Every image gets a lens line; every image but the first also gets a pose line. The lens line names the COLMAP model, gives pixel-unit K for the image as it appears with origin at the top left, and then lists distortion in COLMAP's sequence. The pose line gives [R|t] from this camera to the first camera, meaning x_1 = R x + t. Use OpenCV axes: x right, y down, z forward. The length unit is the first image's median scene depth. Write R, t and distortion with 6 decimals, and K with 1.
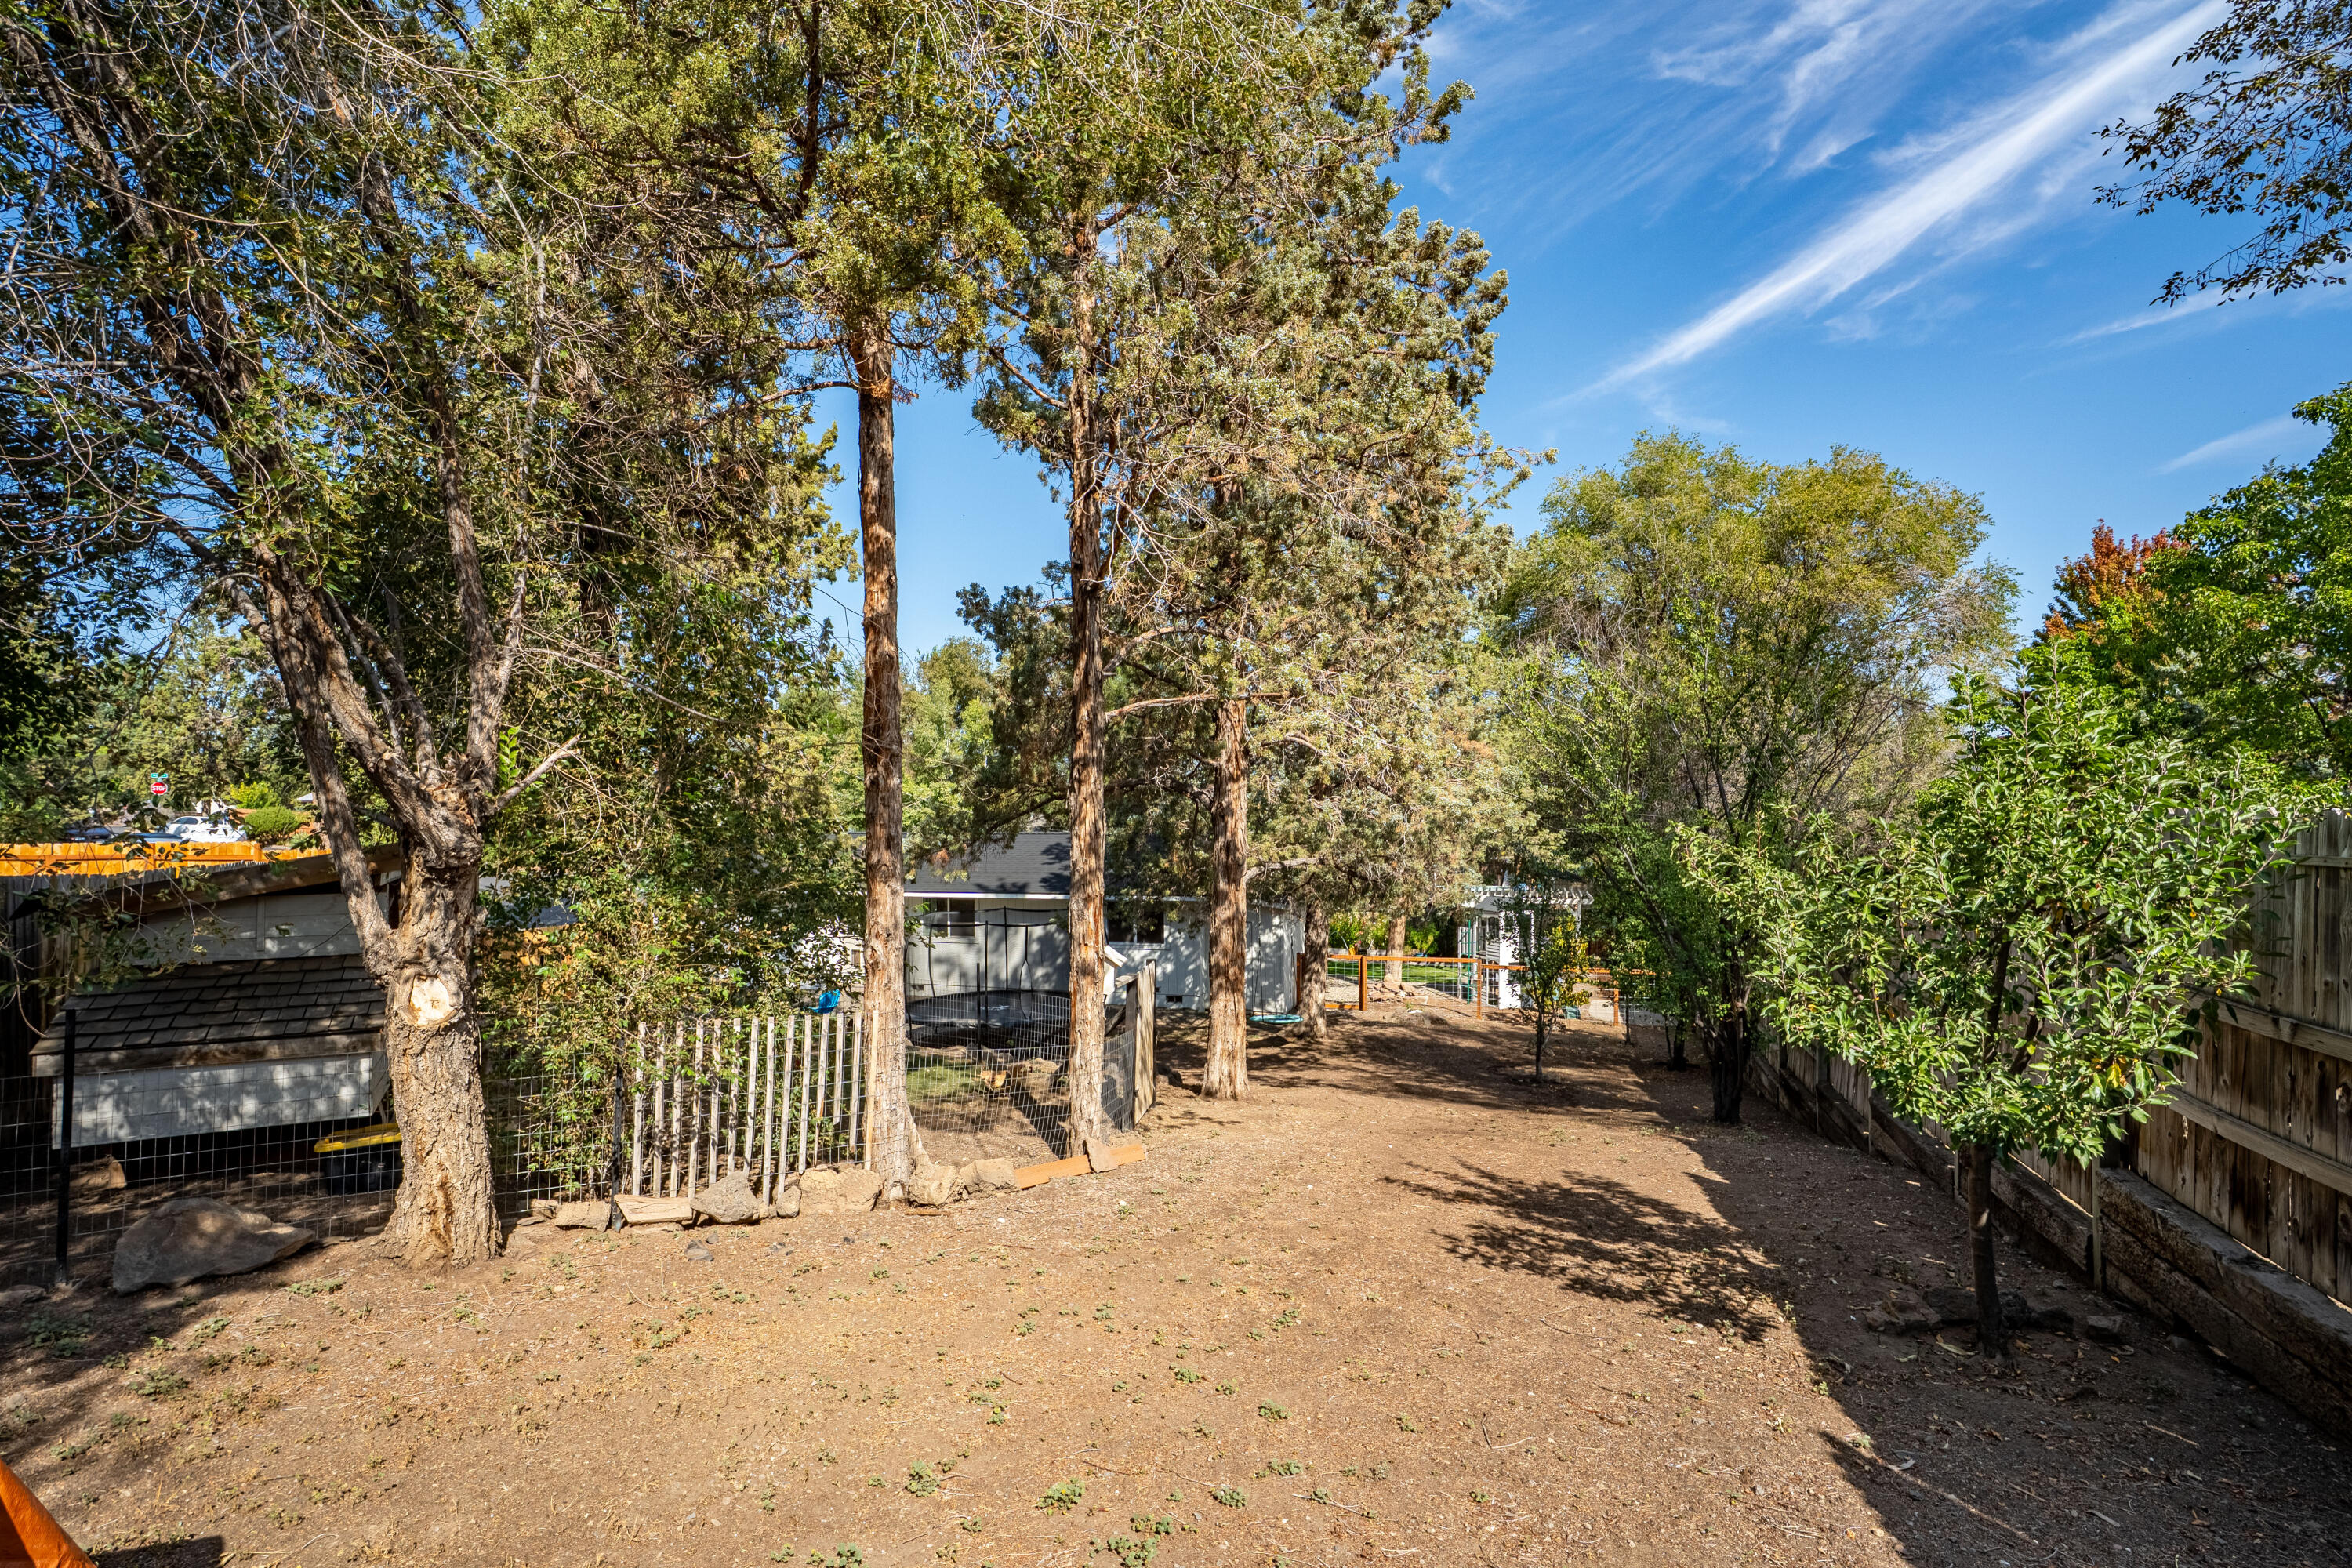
lens RADIAL K [[1142.5, 0, 1173.7], [0, 1142.5, 792.7], [0, 0, 1]] dist [-0.060605, 0.022717]
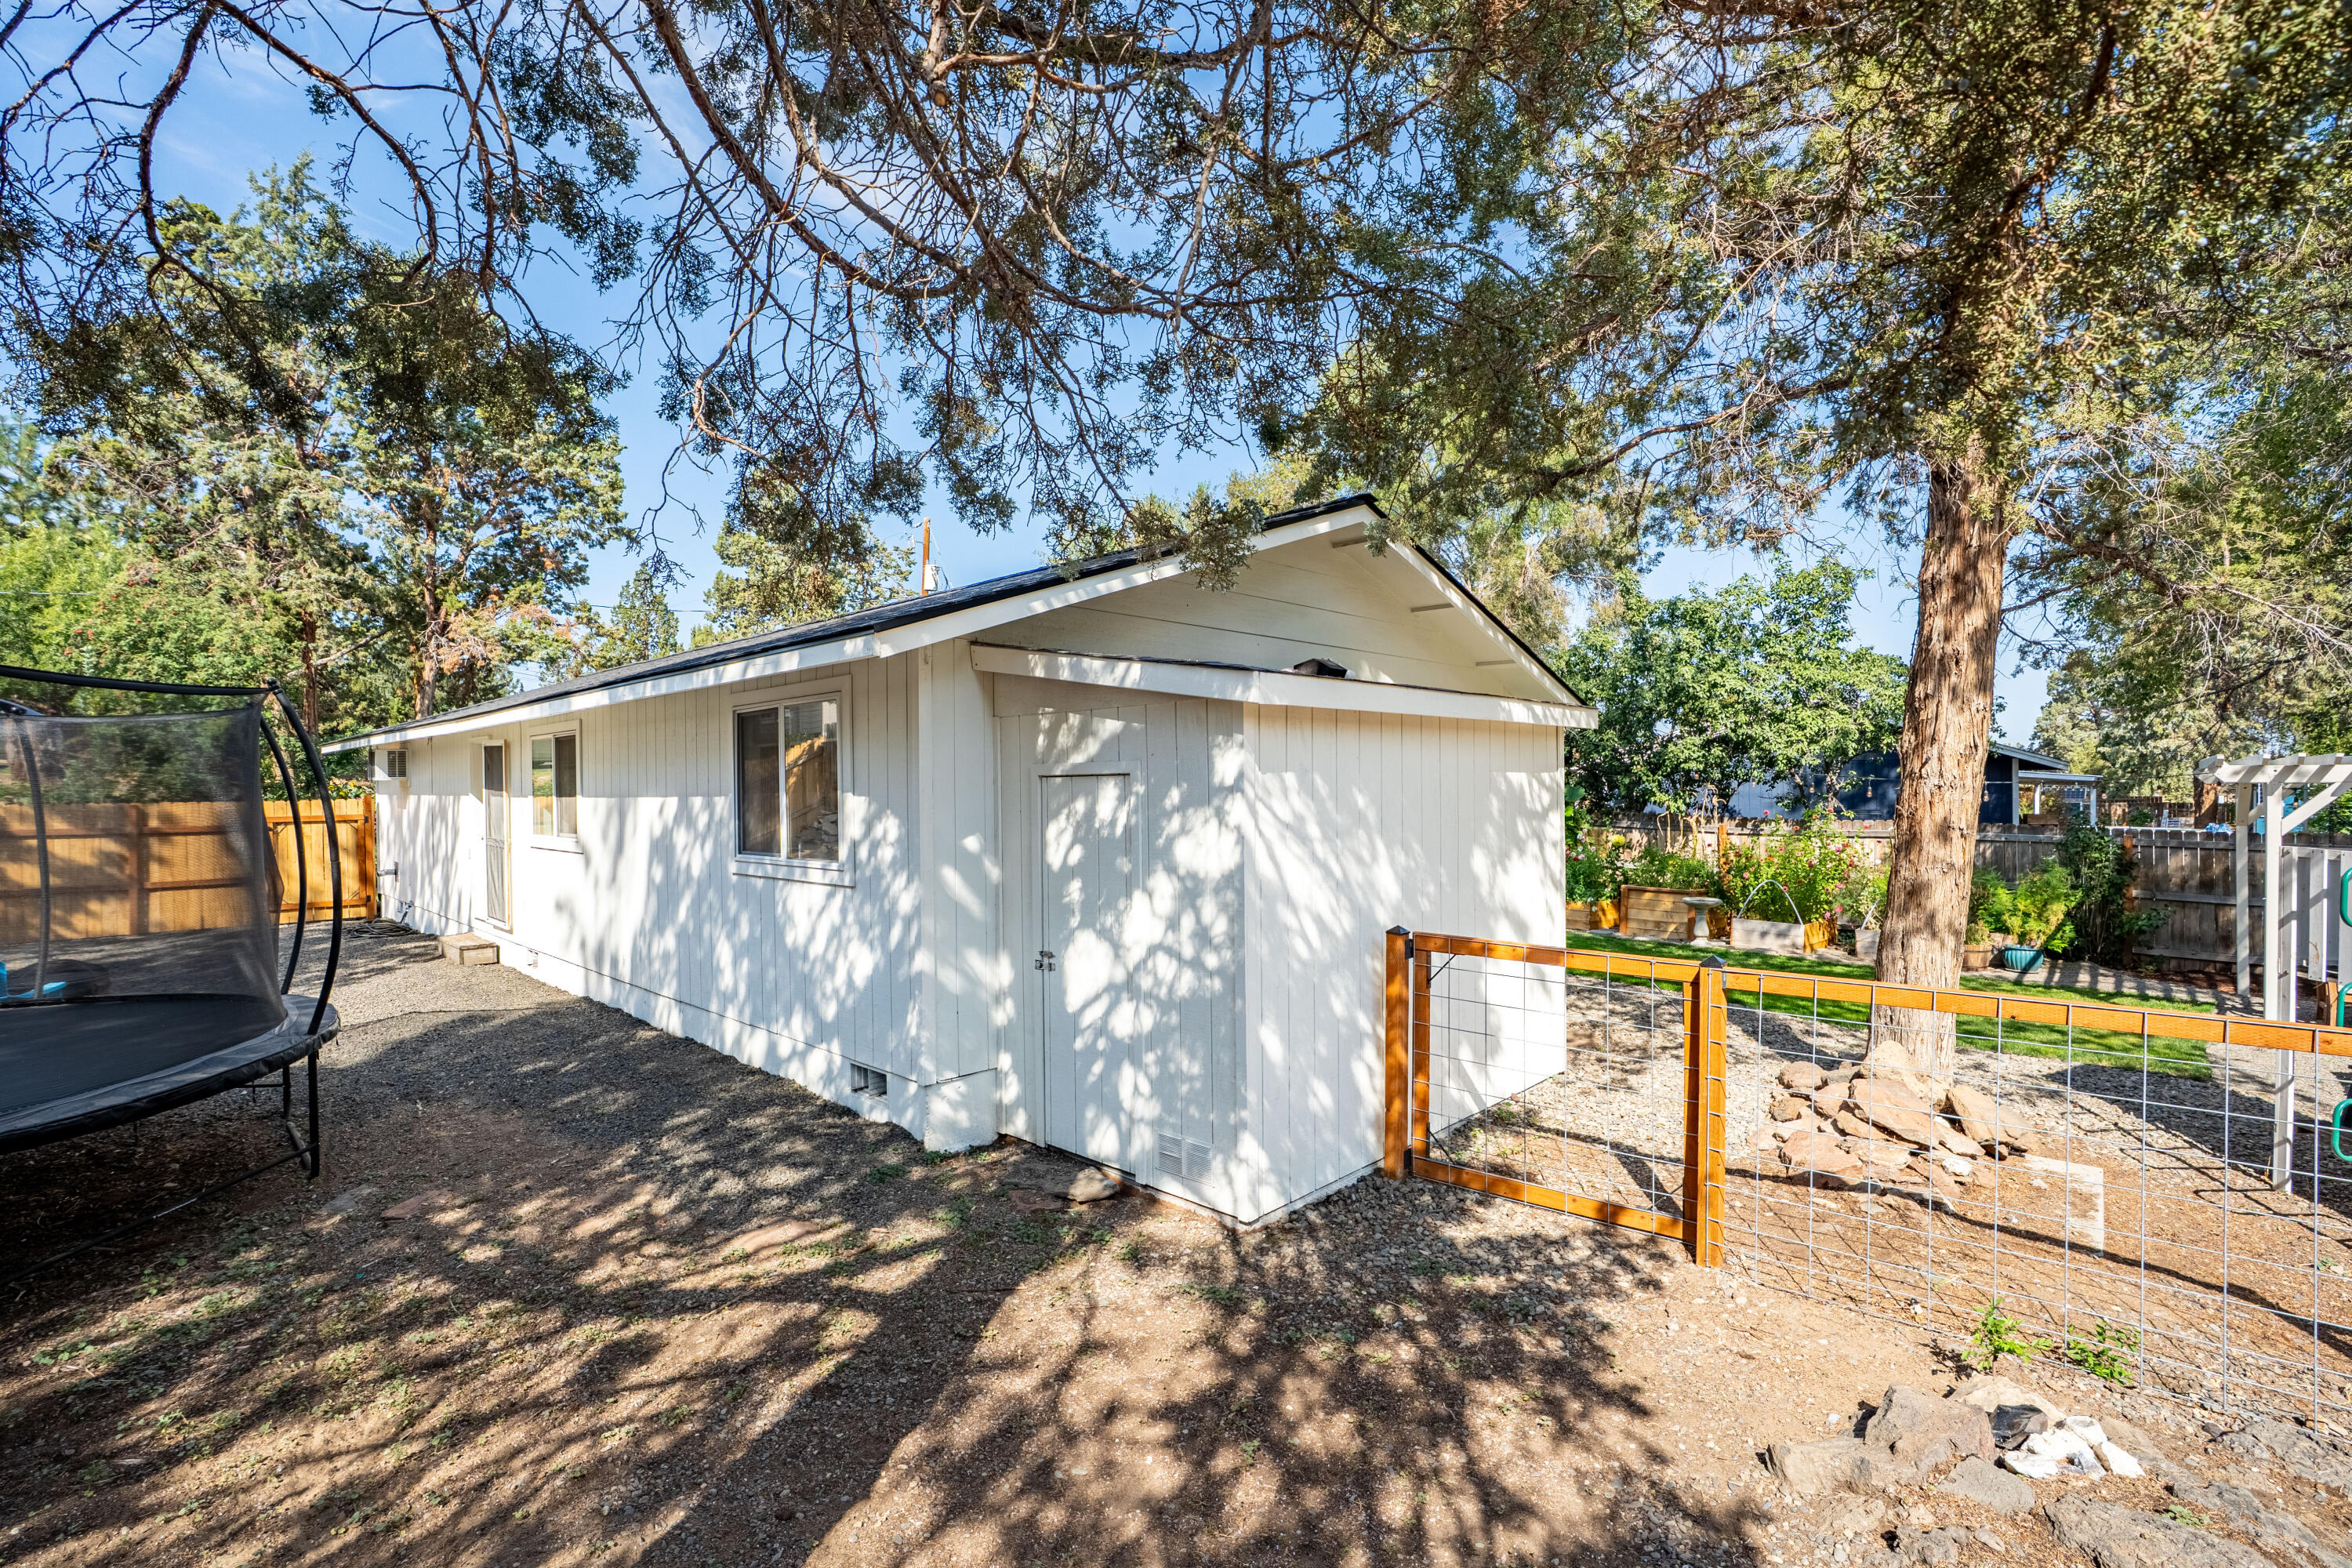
lens RADIAL K [[1081.9, 0, 1173.8], [0, 1081.9, 798.0], [0, 0, 1]] dist [-0.068241, 0.023104]
pose [[0.901917, 0.000410, -0.431909, 0.159437], [0.011593, 0.999616, 0.025158, 0.110029], [0.431754, -0.027698, 0.901566, 0.794900]]
